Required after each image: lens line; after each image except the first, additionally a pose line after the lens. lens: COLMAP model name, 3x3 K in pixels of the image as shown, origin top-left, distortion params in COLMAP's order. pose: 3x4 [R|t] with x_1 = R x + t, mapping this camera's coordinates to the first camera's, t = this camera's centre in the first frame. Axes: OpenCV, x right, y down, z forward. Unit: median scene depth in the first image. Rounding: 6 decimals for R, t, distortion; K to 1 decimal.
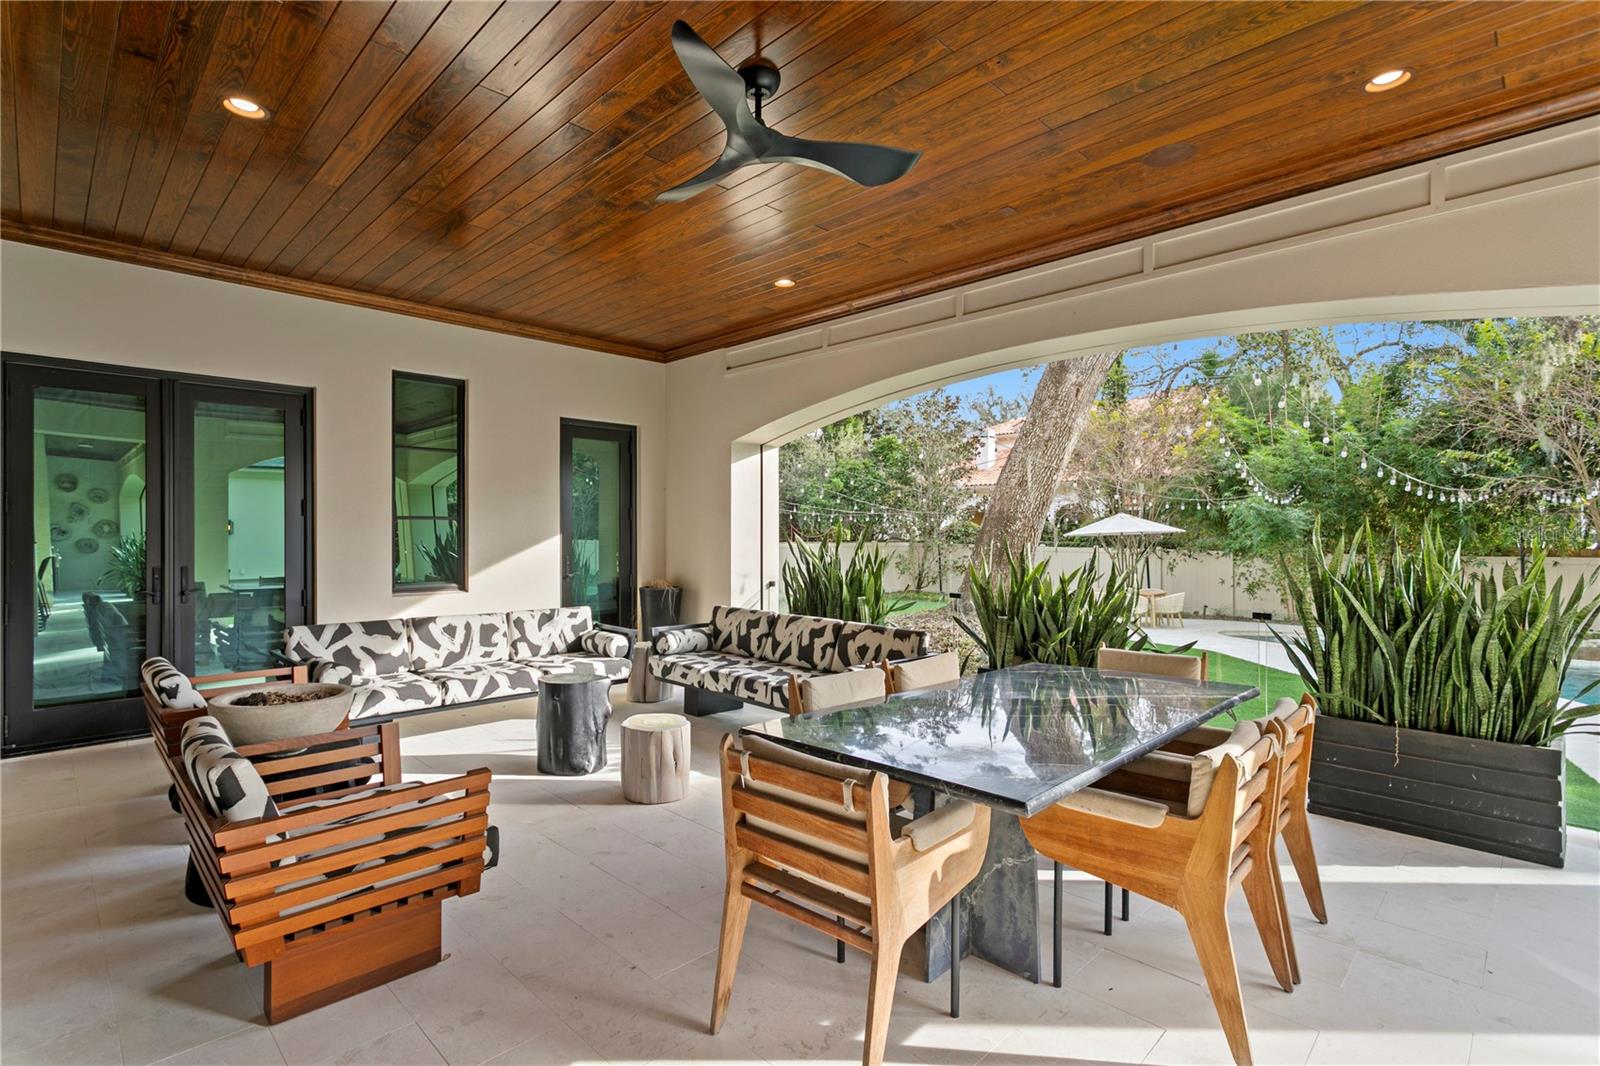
lens RADIAL K [[755.2, 0, 800.0], [0, 755.2, 533.0], [0, 0, 1]] dist [0.002720, 0.000371]
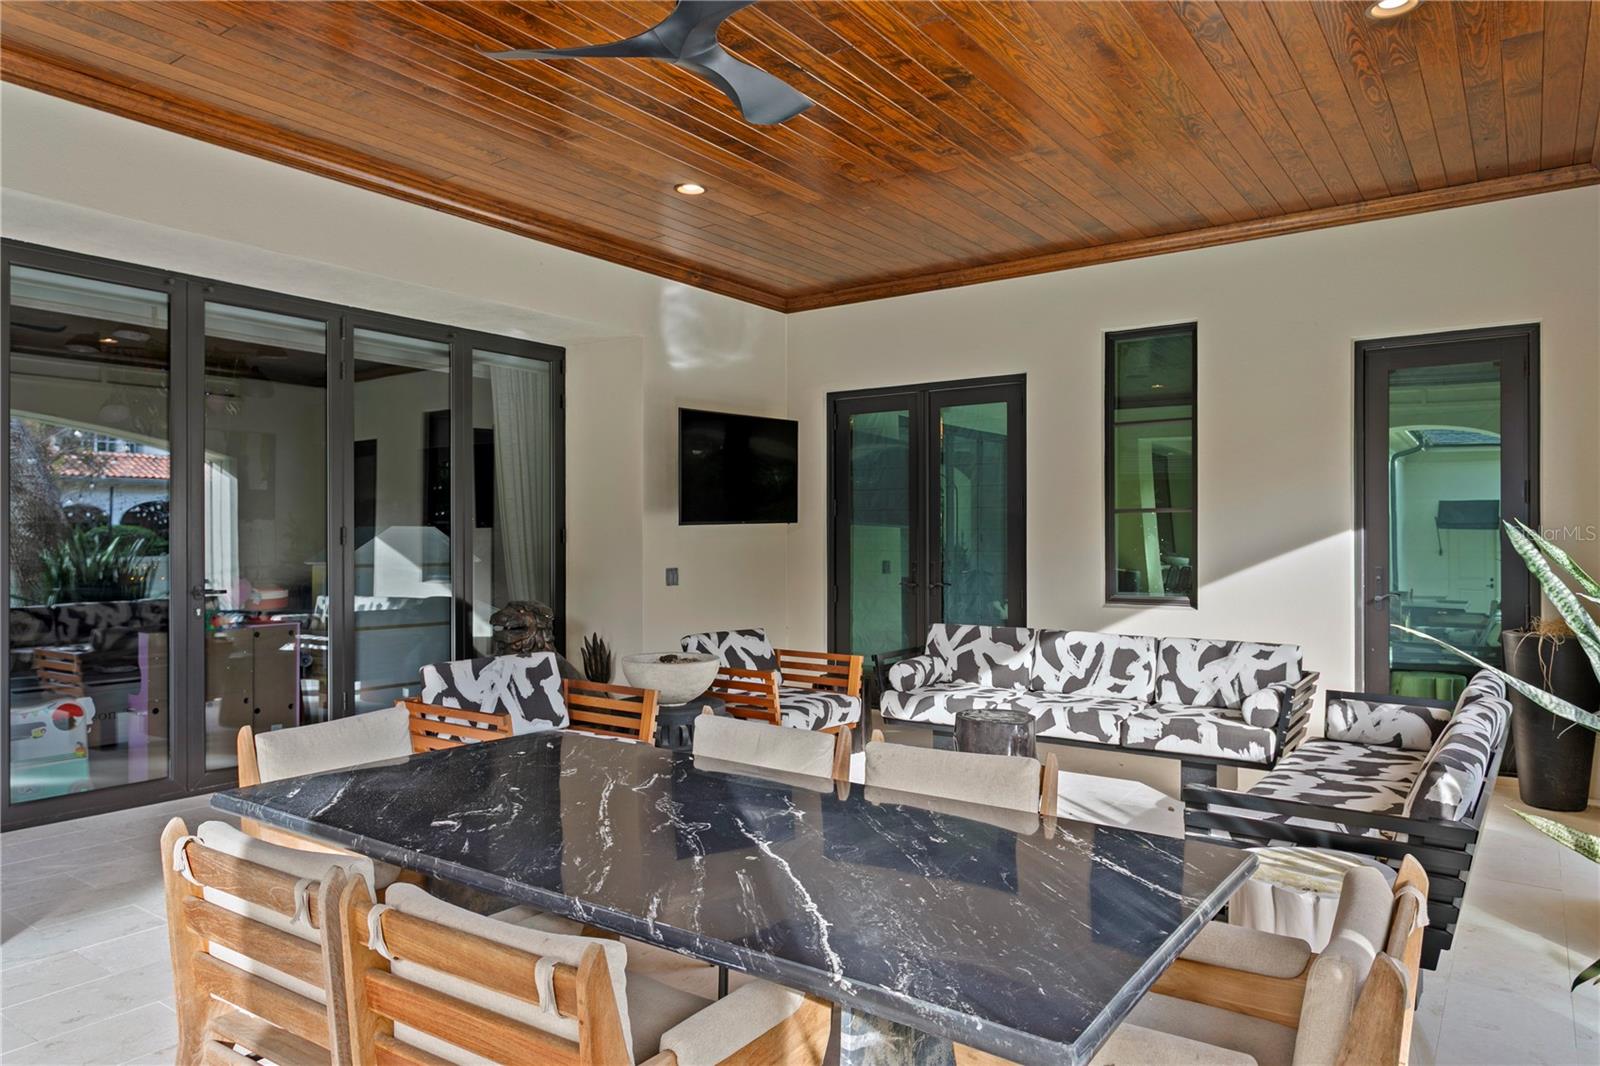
lens RADIAL K [[1052.2, 0, 800.0], [0, 1052.2, 533.0], [0, 0, 1]] dist [-0.003079, -0.000471]
pose [[0.161999, -0.007322, -0.986764, 0.556806], [0.002139, 0.999973, -0.007068, 0.011291], [0.986789, -0.000966, 0.162010, 0.496754]]
